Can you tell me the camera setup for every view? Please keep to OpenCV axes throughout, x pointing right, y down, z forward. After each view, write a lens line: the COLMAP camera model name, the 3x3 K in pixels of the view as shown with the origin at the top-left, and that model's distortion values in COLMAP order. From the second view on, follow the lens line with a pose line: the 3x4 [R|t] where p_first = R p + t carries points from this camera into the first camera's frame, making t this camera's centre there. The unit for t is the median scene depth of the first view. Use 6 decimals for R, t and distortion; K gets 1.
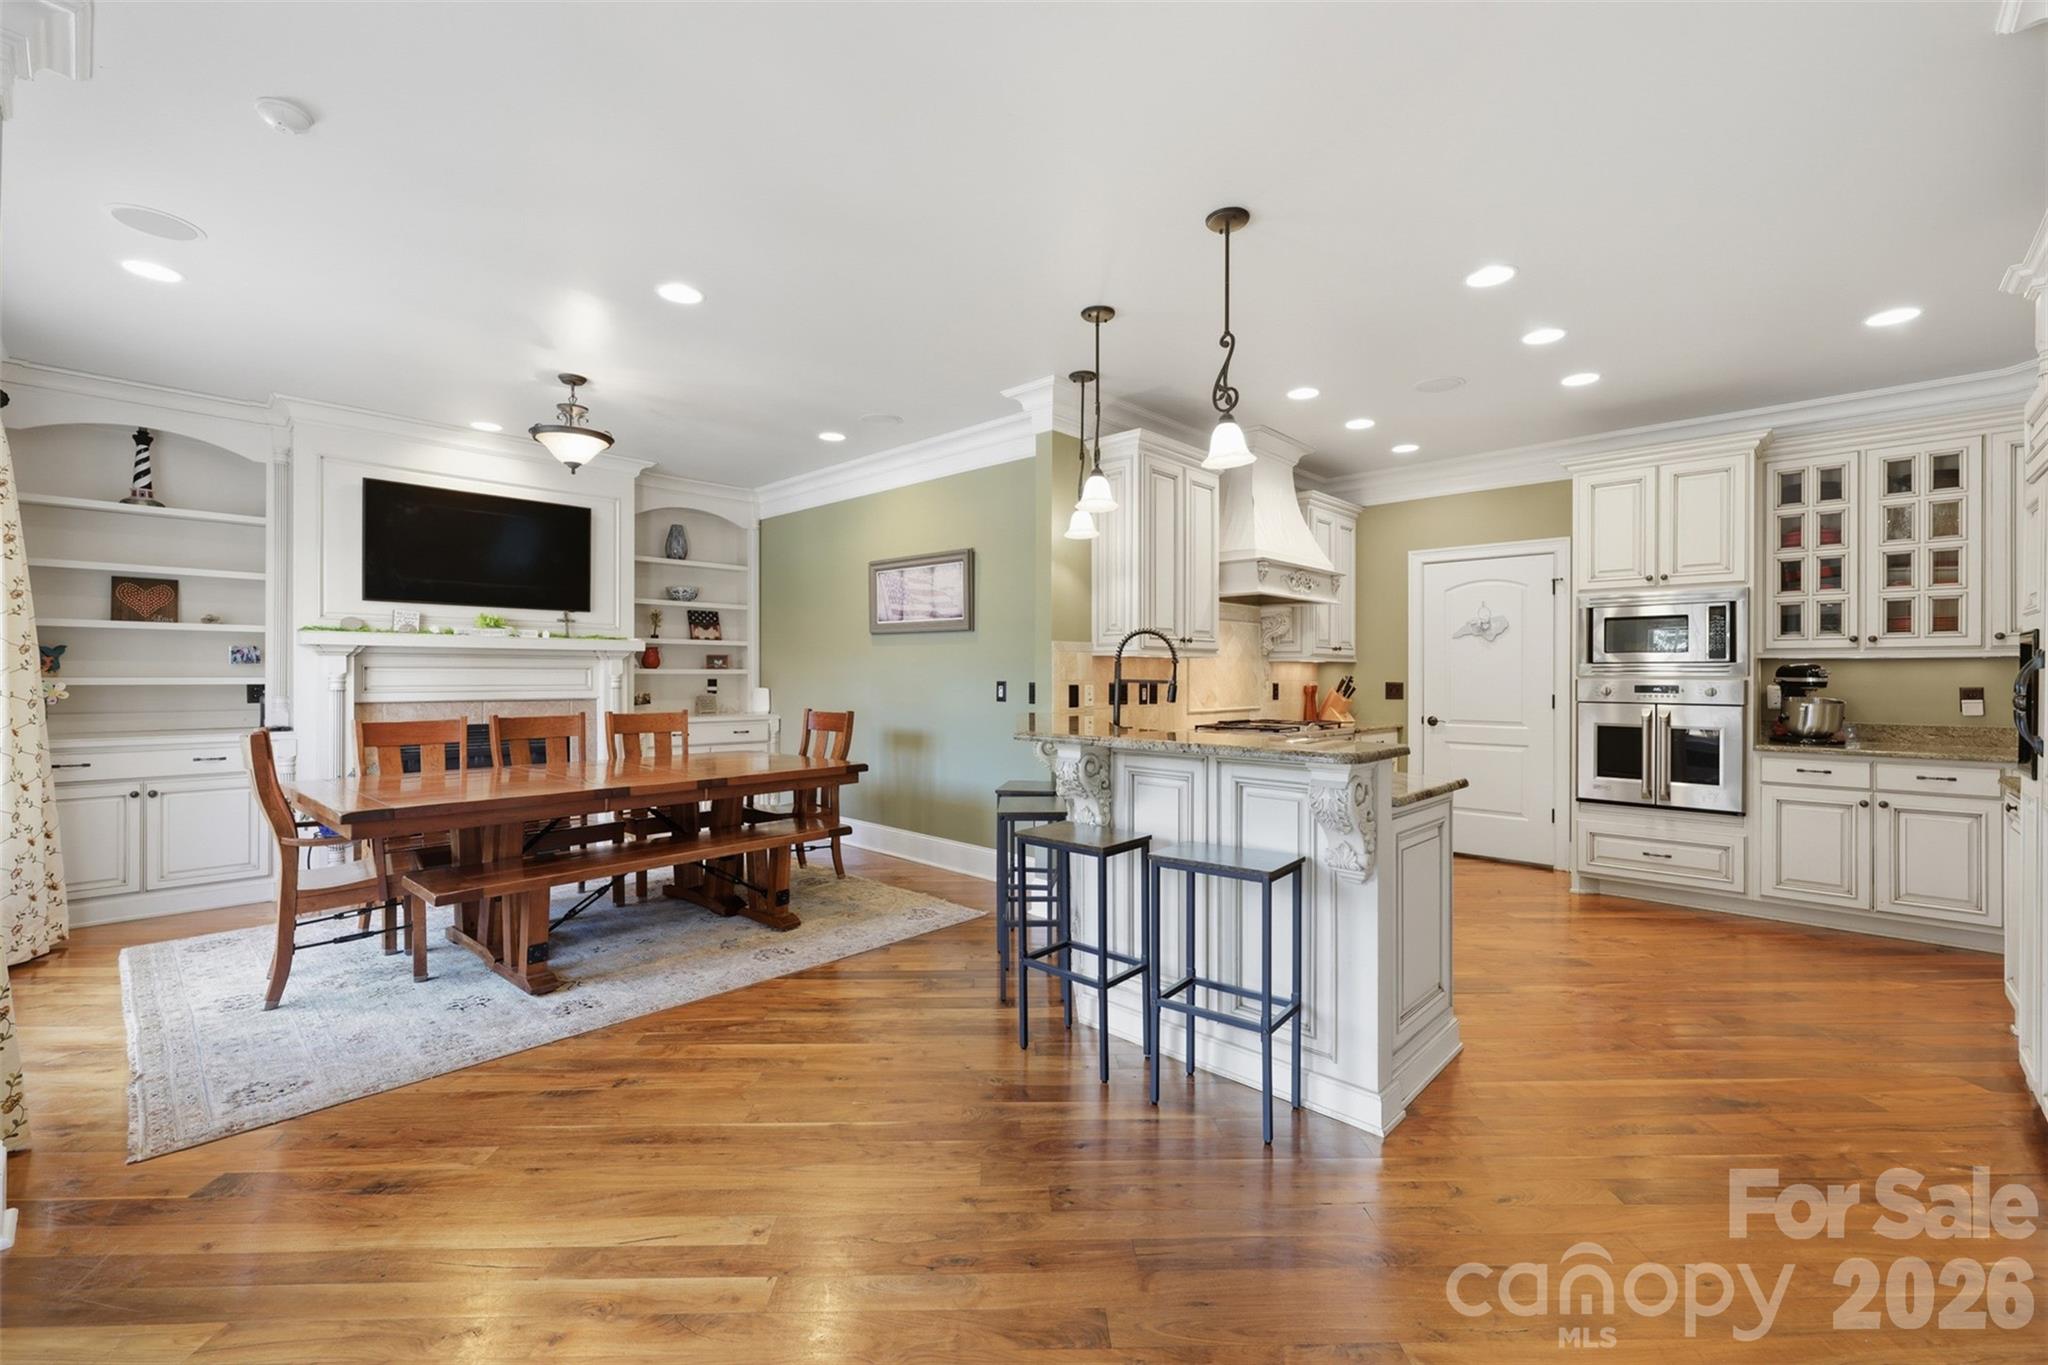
lens RADIAL K [[843.7, 0, 1030.4], [0, 843.7, 672.7], [0, 0, 1]] dist [0.002687, 0.000076]
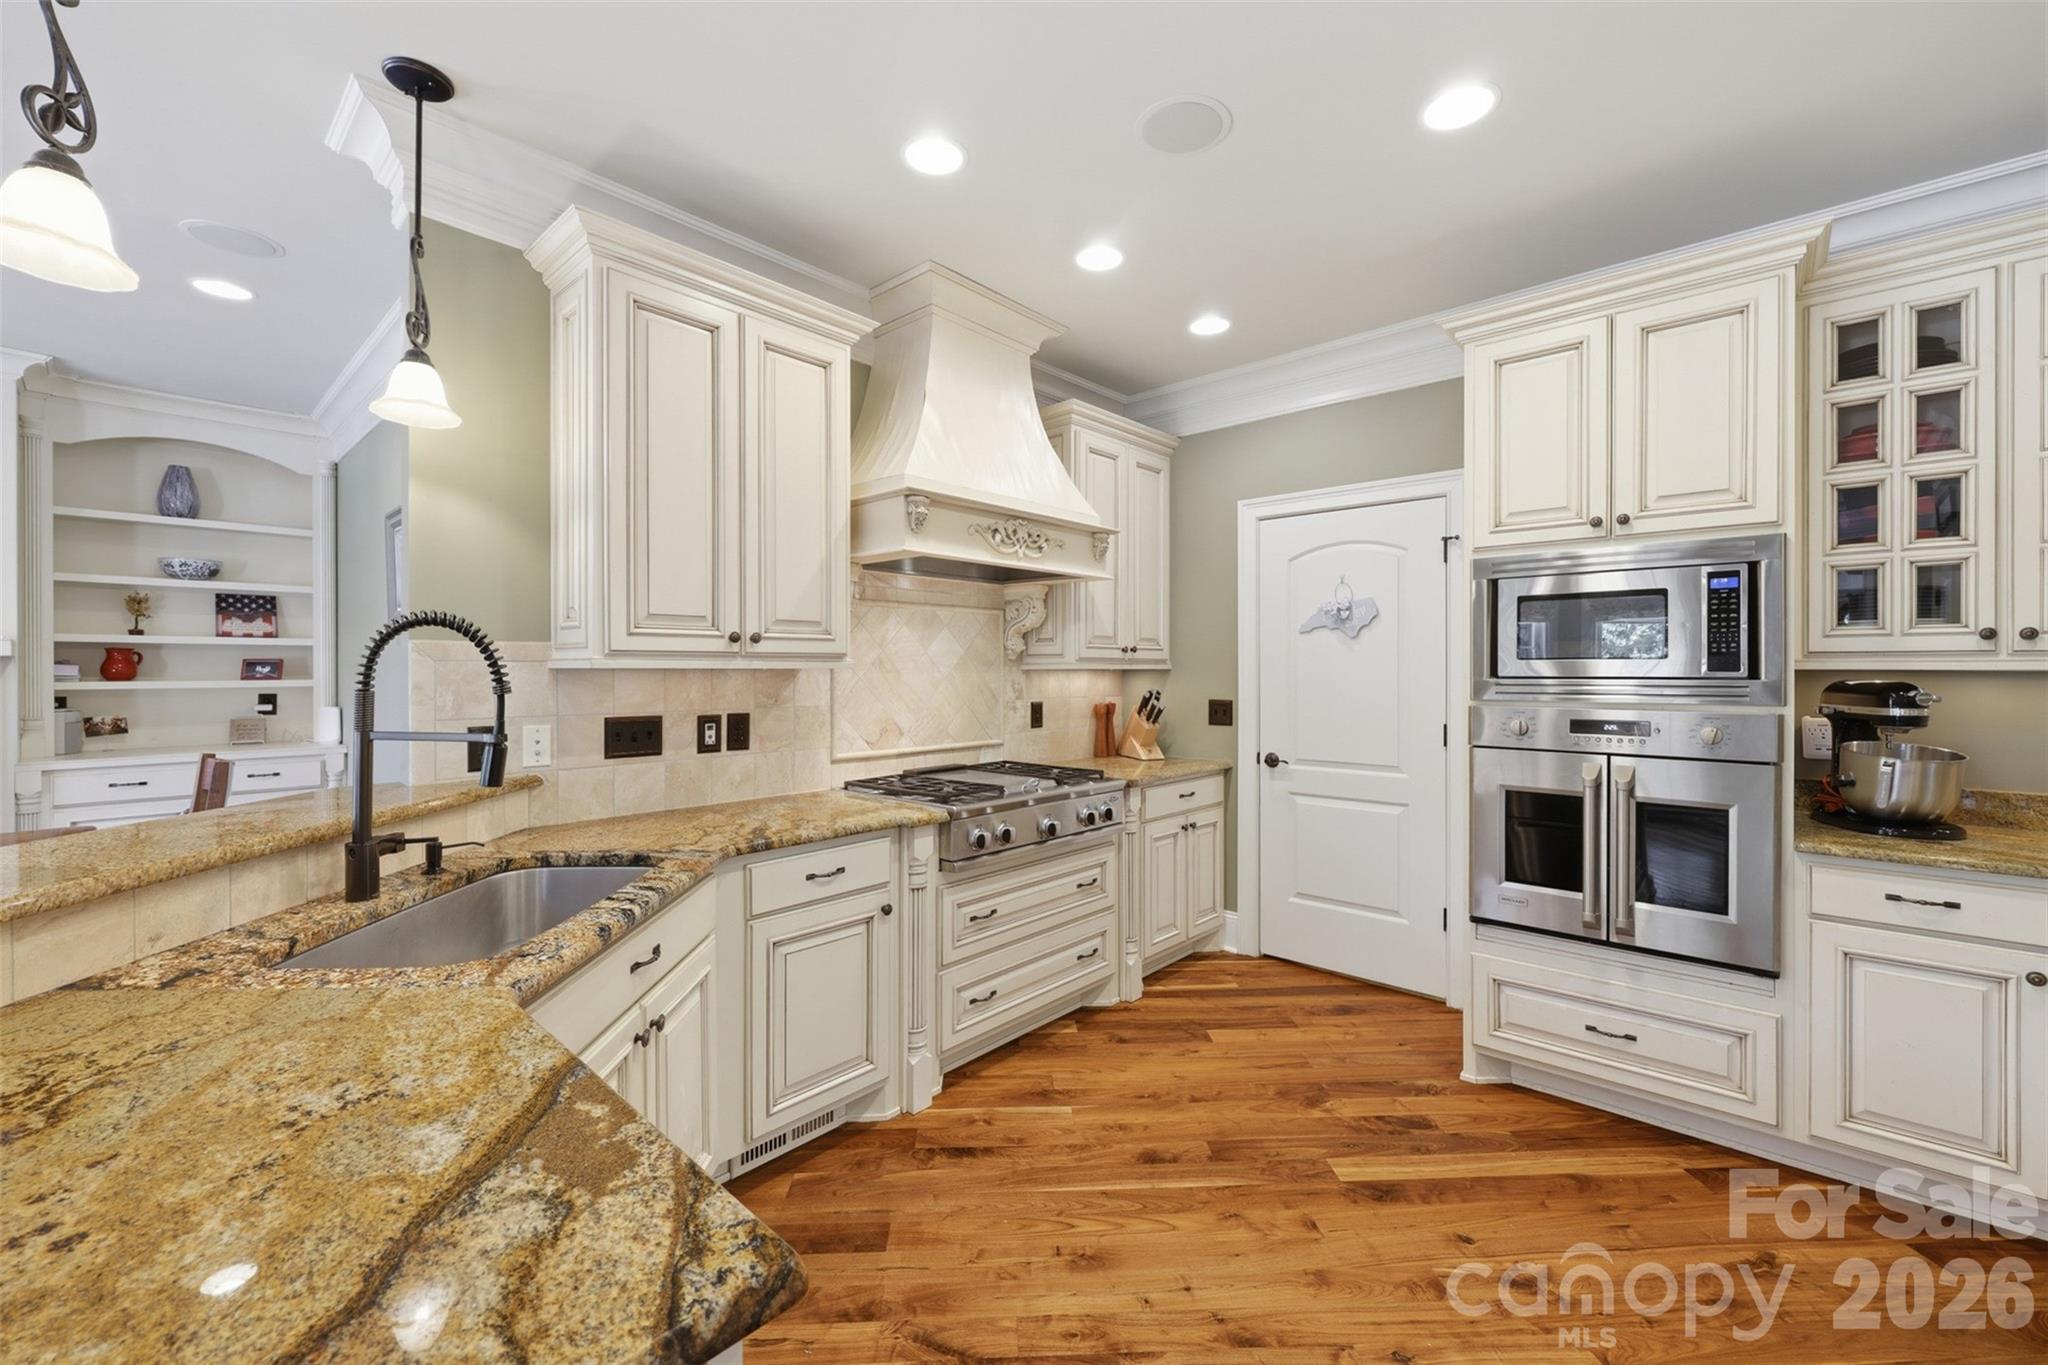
lens RADIAL K [[825.5, 0, 1027.3], [0, 825.5, 670.3], [0, 0, 1]] dist [0.001121, 0.000207]
pose [[0.999602, -0.002604, 0.028073, 0.351102], [0.002507, 0.999991, 0.003479, -0.019380], [-0.028082, -0.003407, 0.999600, 0.478342]]
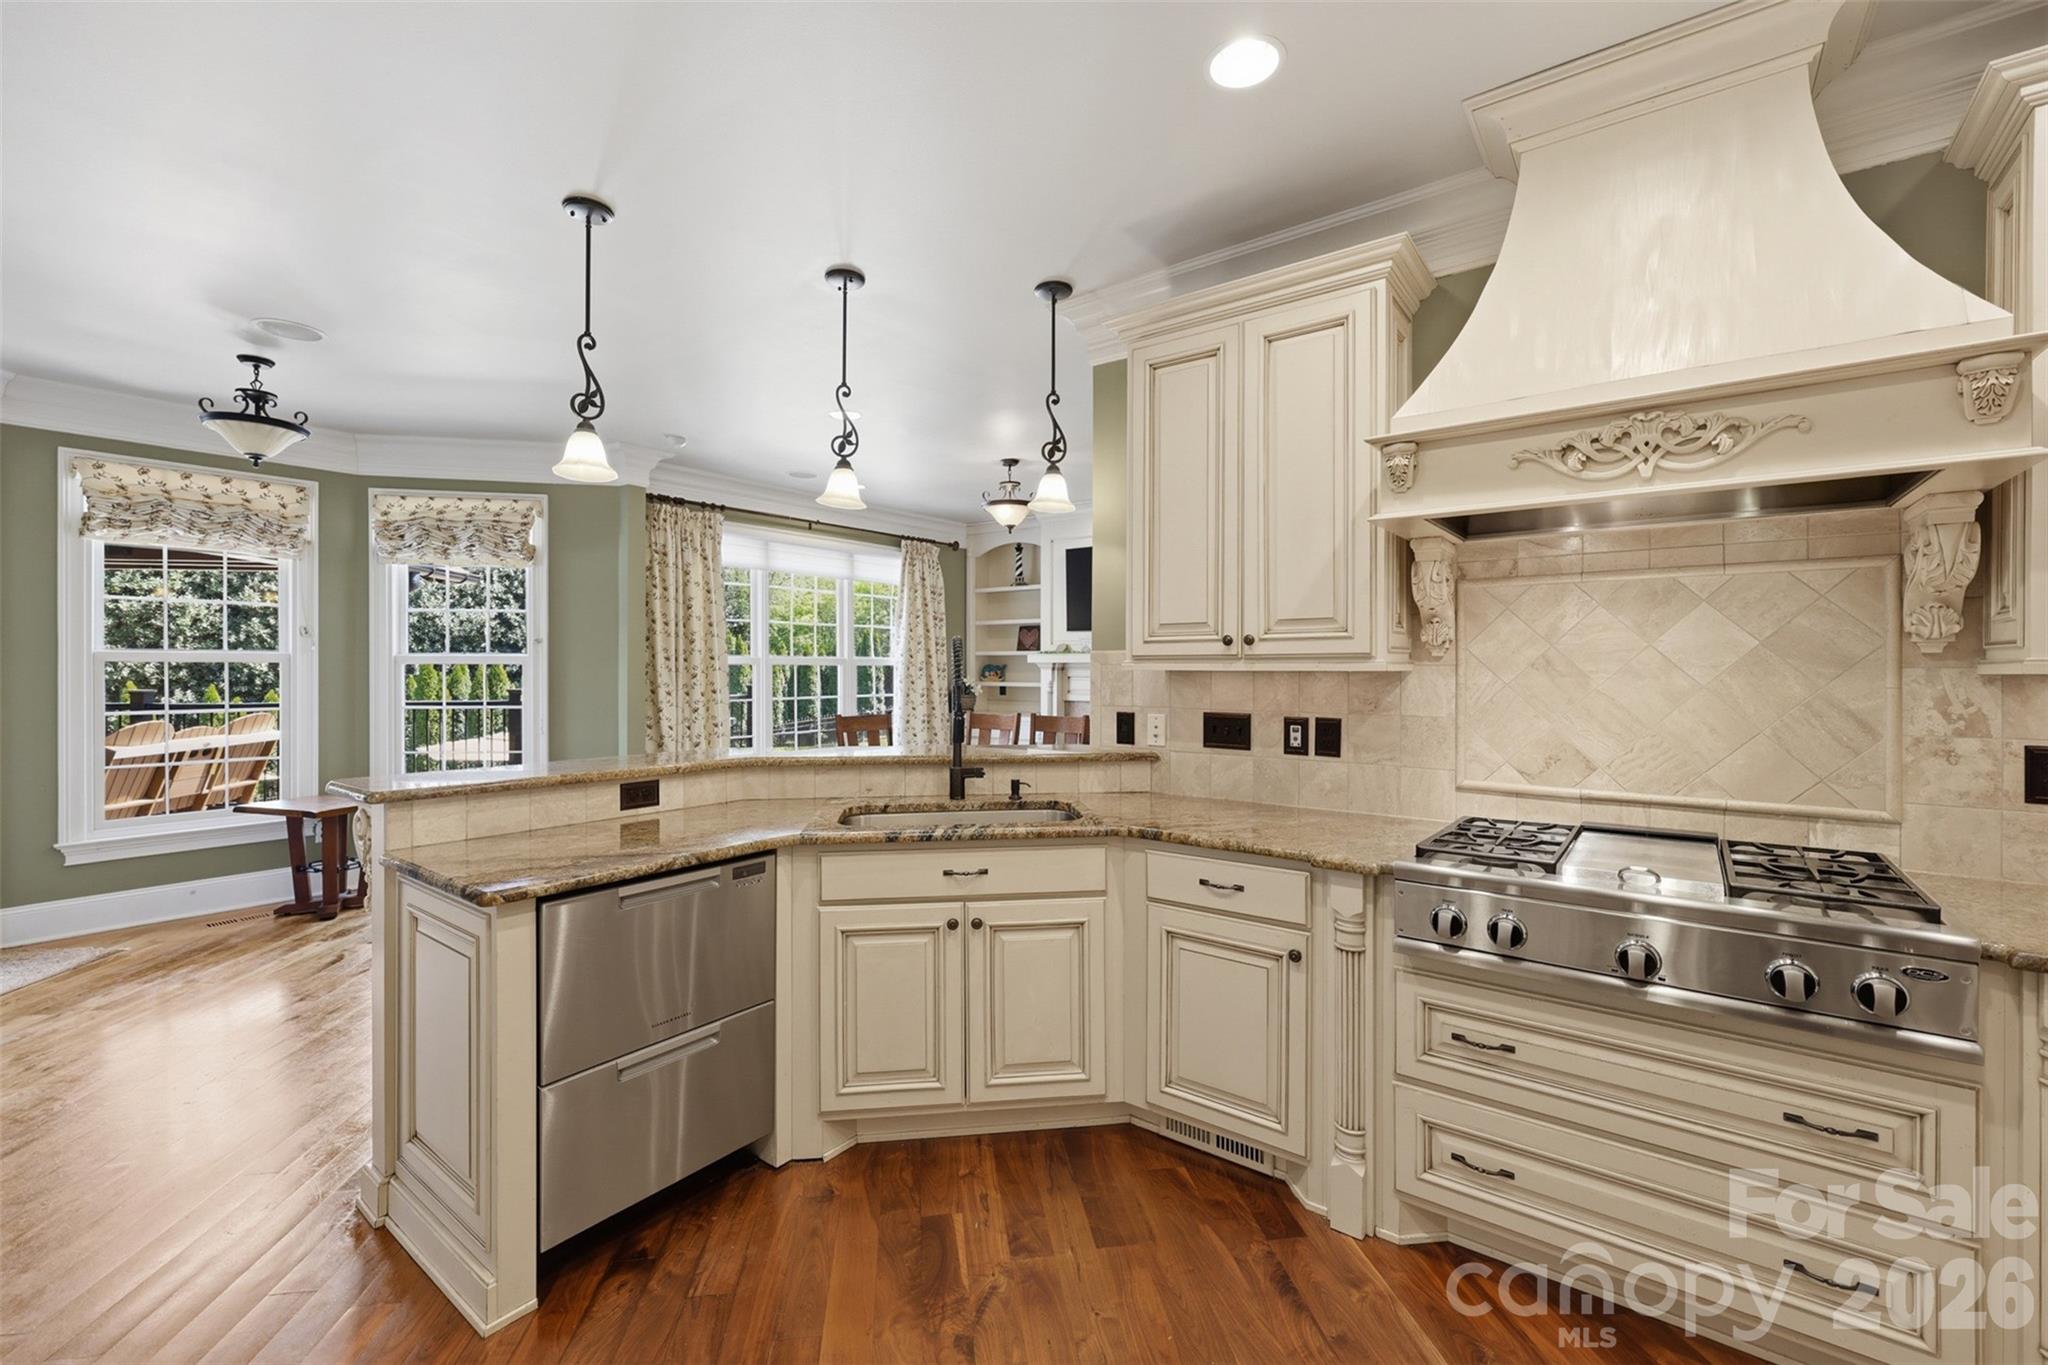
lens RADIAL K [[843.7, 0, 1030.4], [0, 843.7, 672.7], [0, 0, 1]] dist [0.002687, 0.000076]
pose [[0.112325, 0.002773, -0.993668, 0.714228], [0.000853, 0.999995, 0.002887, -0.019566], [0.993671, -0.001172, 0.112322, 0.814260]]
